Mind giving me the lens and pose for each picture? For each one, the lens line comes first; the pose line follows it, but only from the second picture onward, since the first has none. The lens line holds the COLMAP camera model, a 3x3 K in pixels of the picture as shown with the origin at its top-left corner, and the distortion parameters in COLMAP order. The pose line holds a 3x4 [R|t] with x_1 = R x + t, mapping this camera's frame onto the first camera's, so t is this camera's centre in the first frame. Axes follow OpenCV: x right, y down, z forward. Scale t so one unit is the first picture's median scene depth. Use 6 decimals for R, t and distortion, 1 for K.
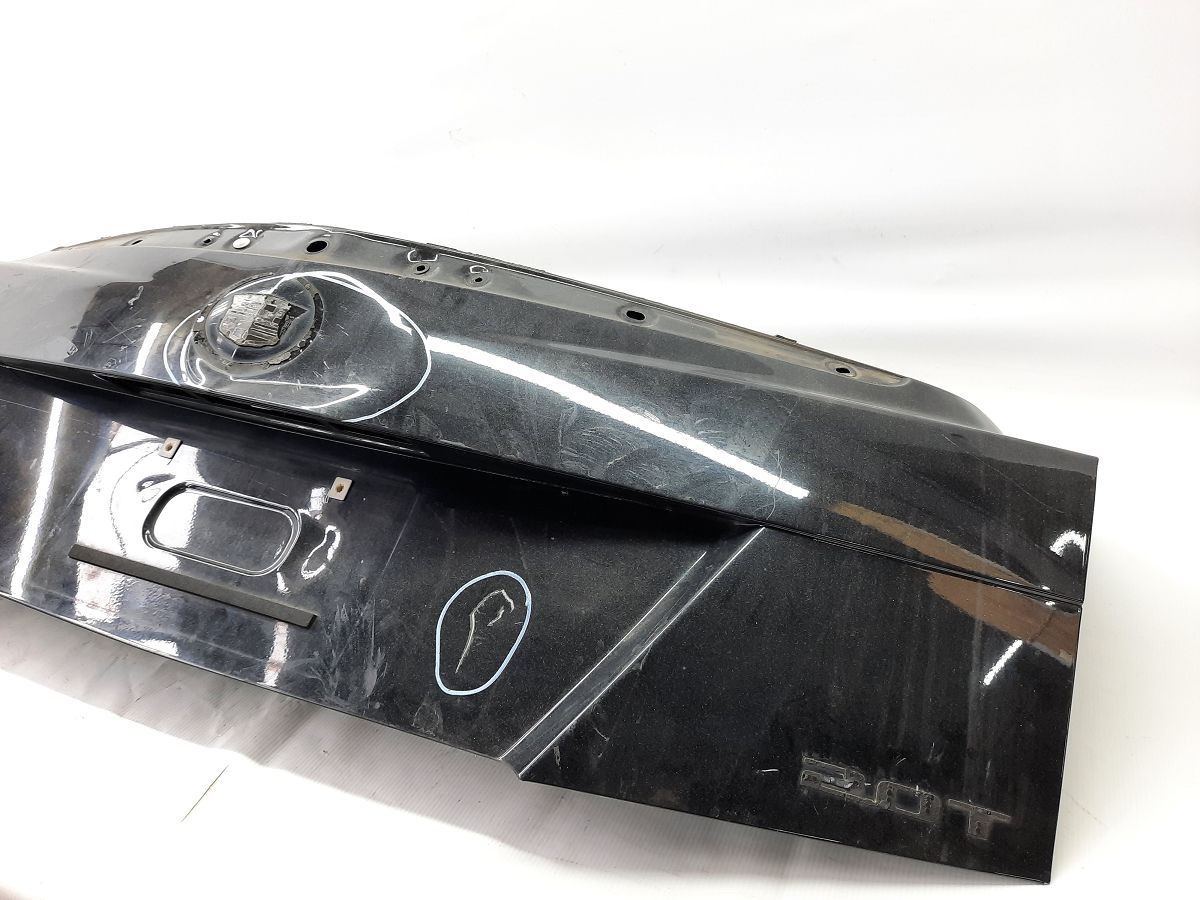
lens RADIAL K [[881.7, 0, 600.3], [0, 881.7, 450.5], [0, 0, 1]] dist [0.063572, -0.073974]
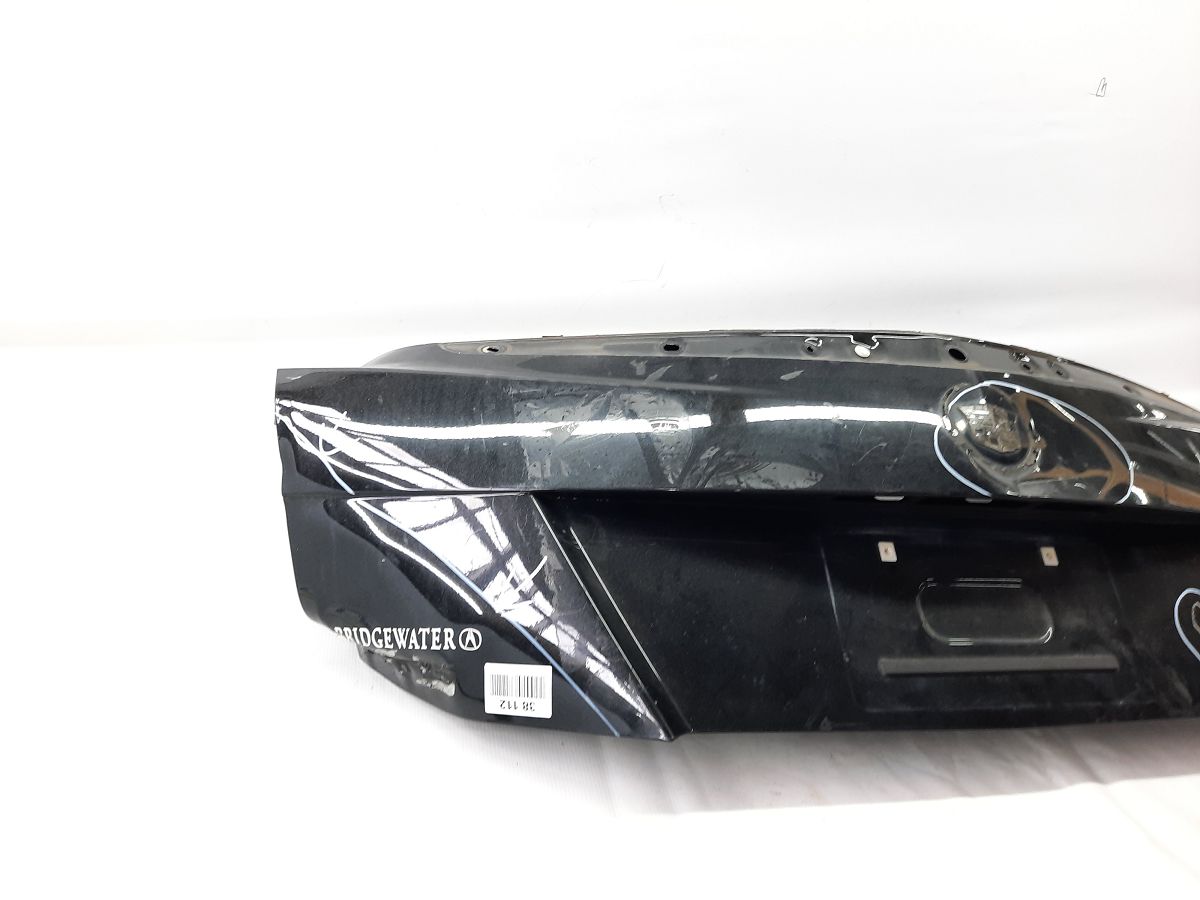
lens RADIAL K [[881.7, 0, 603.4], [0, 881.7, 451.4], [0, 0, 1]] dist [0.063572, -0.073974]
pose [[0.804687, -0.141376, 0.576620, -1.442754], [0.115398, 0.989956, 0.081676, -0.266411], [-0.582376, 0.000818, 0.812919, 0.346325]]
